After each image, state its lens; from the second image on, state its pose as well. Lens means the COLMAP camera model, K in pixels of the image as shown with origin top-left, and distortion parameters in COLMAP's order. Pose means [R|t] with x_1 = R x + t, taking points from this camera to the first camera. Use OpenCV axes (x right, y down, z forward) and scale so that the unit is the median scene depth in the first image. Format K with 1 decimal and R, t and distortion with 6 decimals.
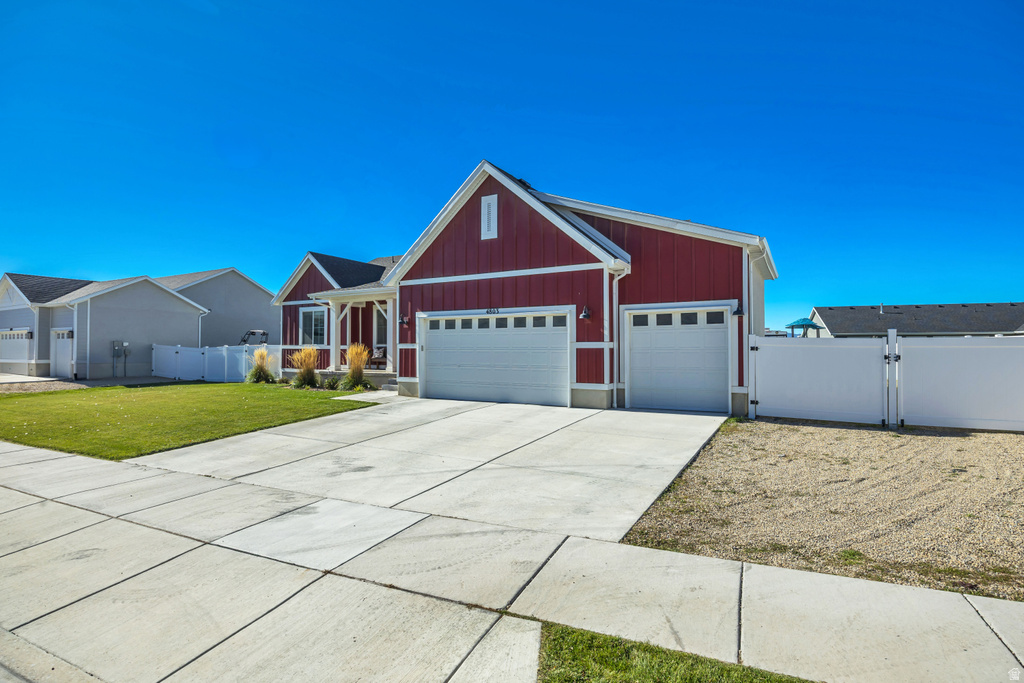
lens RADIAL K [[455.0, 0, 510.9], [0, 455.0, 338.9], [0, 0, 1]] dist [0.001215, 0.000260]
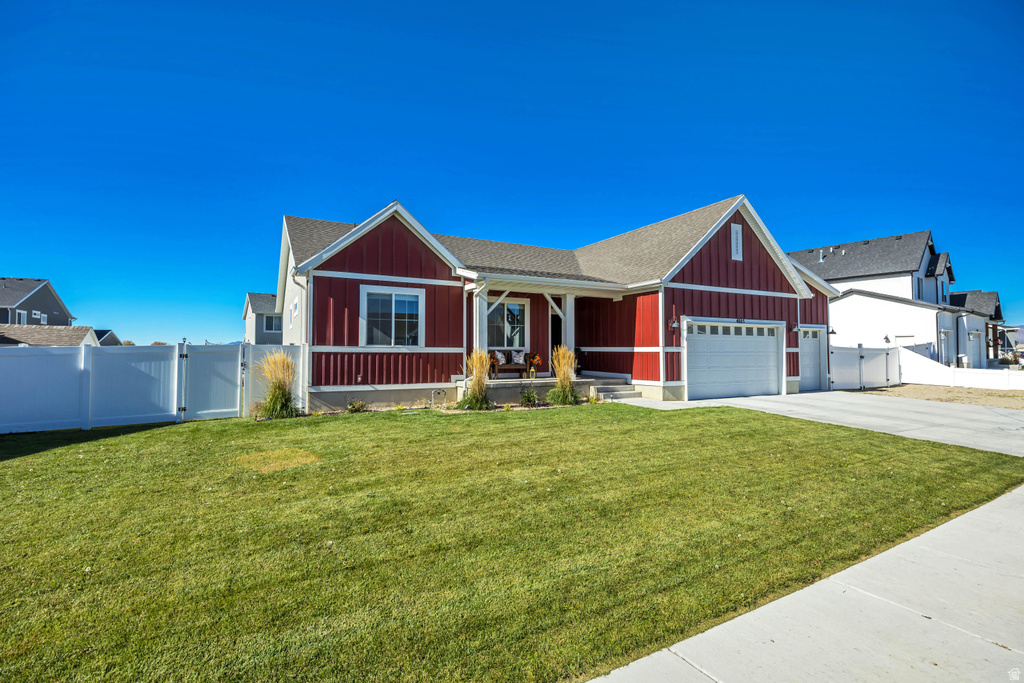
lens RADIAL K [[455.0, 0, 510.9], [0, 455.0, 338.9], [0, 0, 1]] dist [0.001215, 0.000260]
pose [[0.594868, 0.025700, 0.803412, -1.254218], [-0.018360, 0.999662, -0.018384, 0.017568], [-0.803614, -0.003815, 0.595139, 0.708853]]
